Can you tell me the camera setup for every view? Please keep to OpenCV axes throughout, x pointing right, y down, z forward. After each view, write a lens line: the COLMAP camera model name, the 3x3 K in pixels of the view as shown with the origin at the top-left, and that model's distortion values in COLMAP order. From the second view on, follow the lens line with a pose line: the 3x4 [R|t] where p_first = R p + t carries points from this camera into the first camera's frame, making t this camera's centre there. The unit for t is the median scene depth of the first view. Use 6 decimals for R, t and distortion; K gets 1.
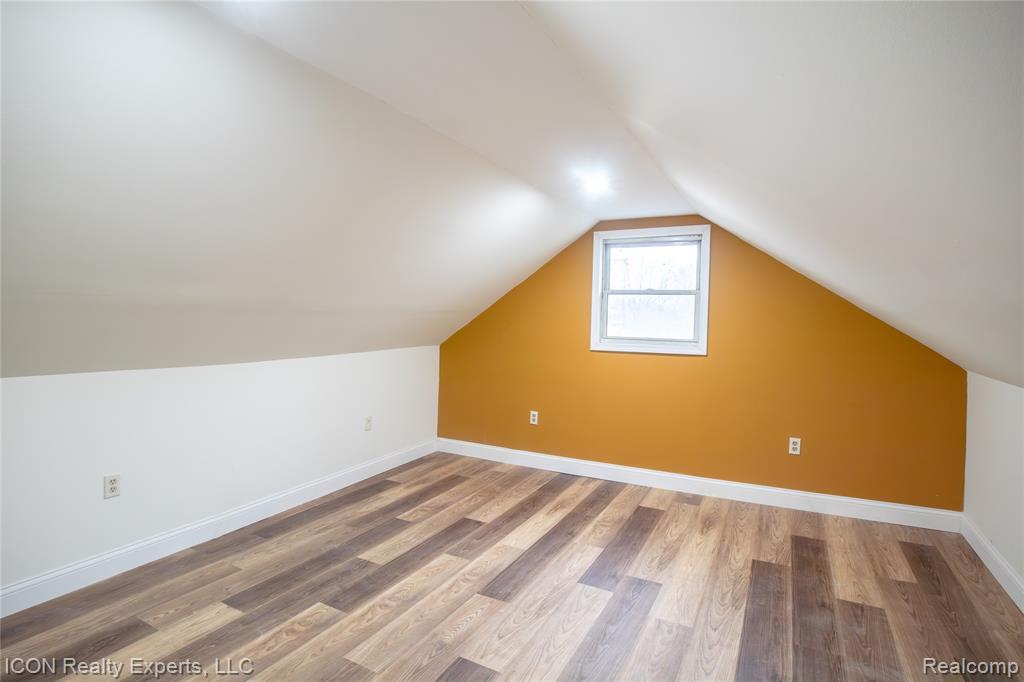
lens RADIAL K [[516.1, 0, 513.4], [0, 516.1, 333.4], [0, 0, 1]] dist [-0.045310, 0.013958]
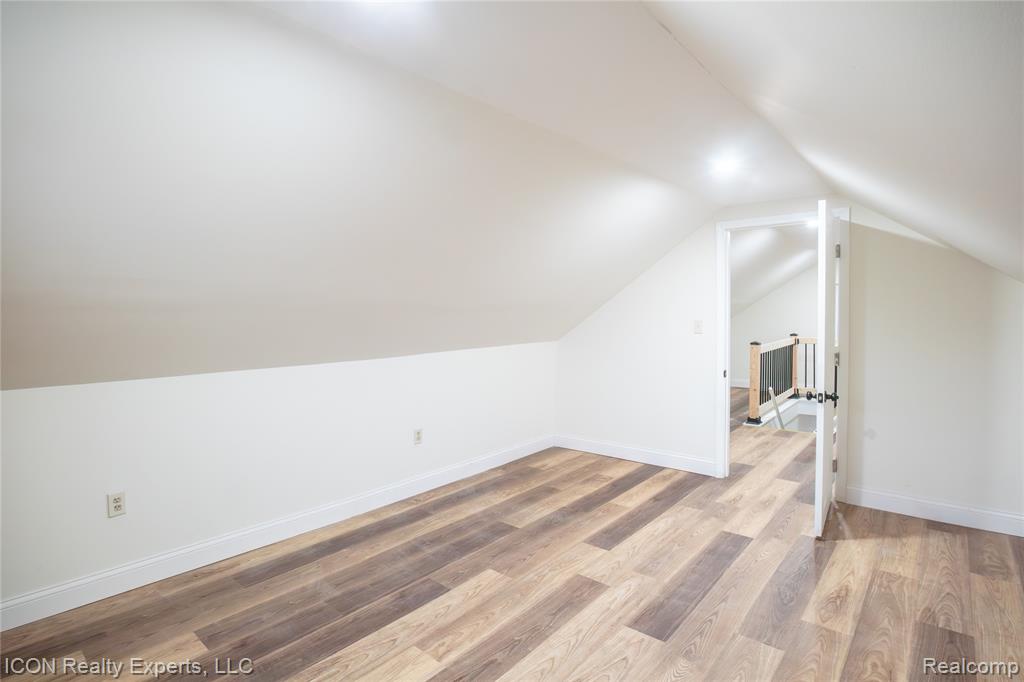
lens RADIAL K [[516.1, 0, 513.4], [0, 516.1, 333.4], [0, 0, 1]] dist [-0.045310, 0.013958]
pose [[-0.976672, -0.012192, 0.214392, -0.018078], [0.003640, 0.997304, 0.073295, -0.059961], [-0.214707, 0.072366, -0.973994, 1.918158]]
